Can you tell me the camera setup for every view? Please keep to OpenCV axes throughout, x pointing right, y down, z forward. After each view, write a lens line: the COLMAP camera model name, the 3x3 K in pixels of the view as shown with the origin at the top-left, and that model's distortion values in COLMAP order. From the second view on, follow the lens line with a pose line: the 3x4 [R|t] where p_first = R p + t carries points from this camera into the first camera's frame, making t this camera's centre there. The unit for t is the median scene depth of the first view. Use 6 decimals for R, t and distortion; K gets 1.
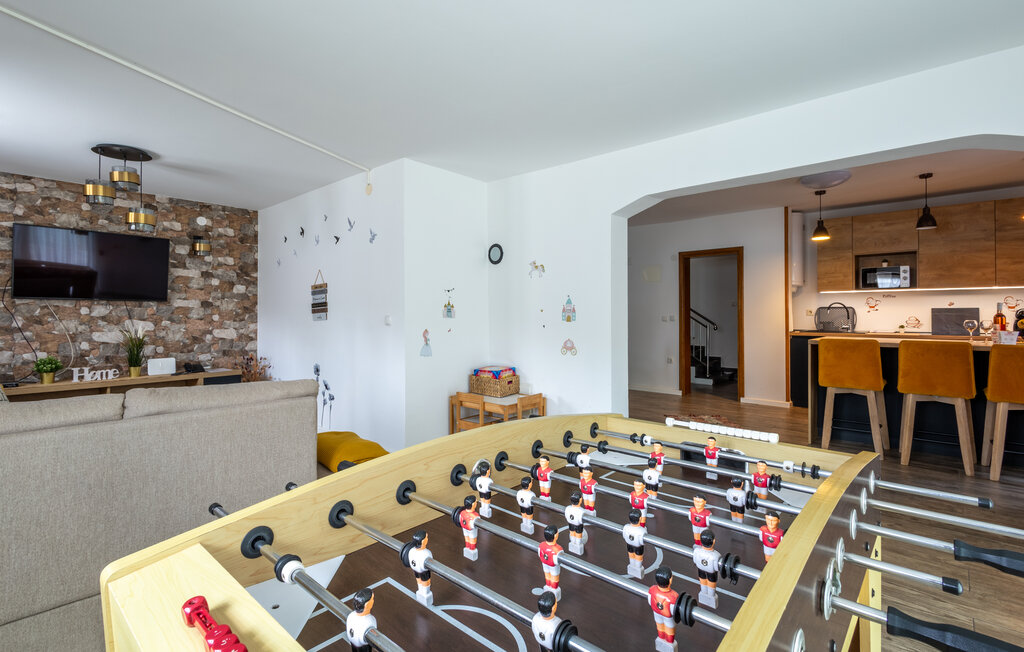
lens RADIAL K [[478.3, 0, 512.6], [0, 478.3, 309.5], [0, 0, 1]] dist [0.001653, 0.000085]
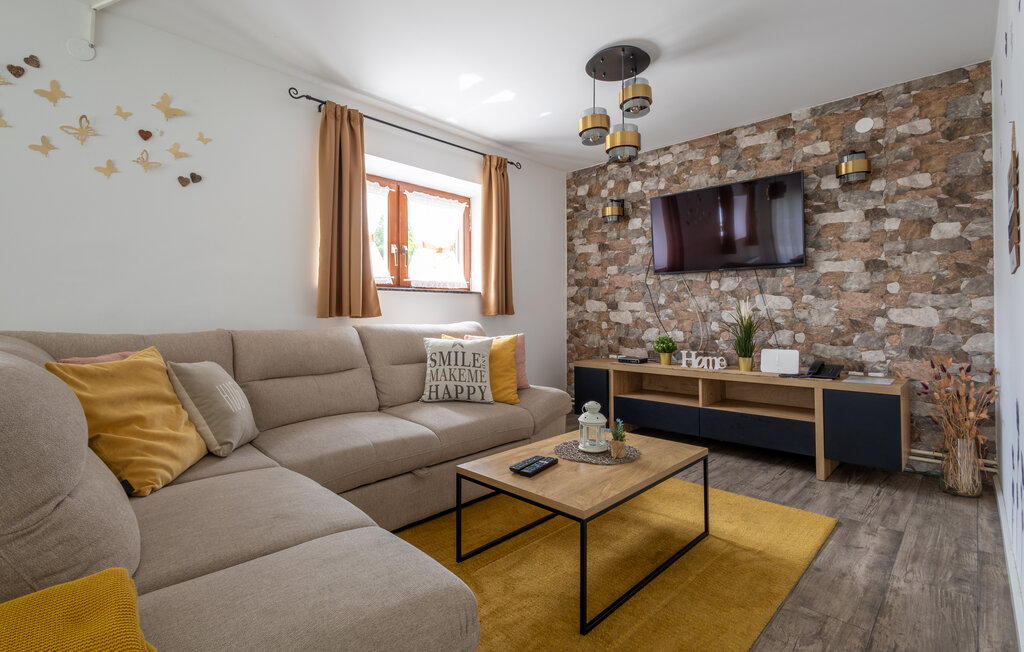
lens RADIAL K [[468.8, 0, 511.0], [0, 468.8, 310.6], [0, 0, 1]] dist [0.002743, 0.000379]
pose [[-0.044626, -0.009162, -0.998962, -0.054961], [0.012552, 0.999874, -0.009731, 0.046536], [0.998925, -0.012973, -0.044505, 0.617719]]
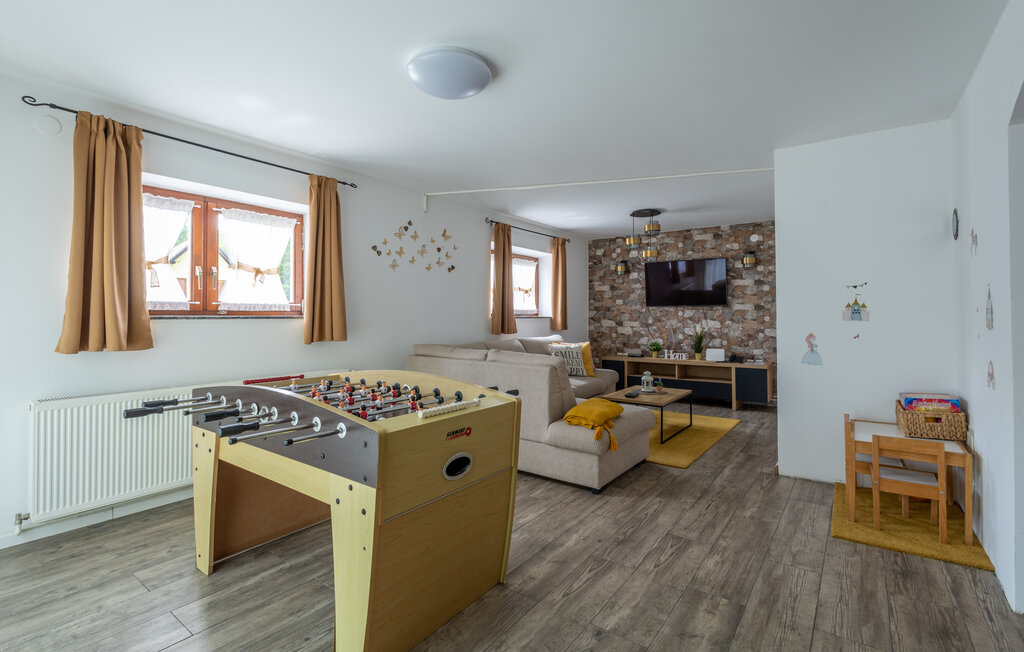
lens RADIAL K [[468.8, 0, 511.0], [0, 468.8, 310.6], [0, 0, 1]] dist [0.002743, 0.000379]
pose [[0.096086, -0.010336, -0.995319, 0.484536], [0.010425, 0.999902, -0.009377, 0.001702], [0.995318, -0.009475, 0.096185, 0.292603]]
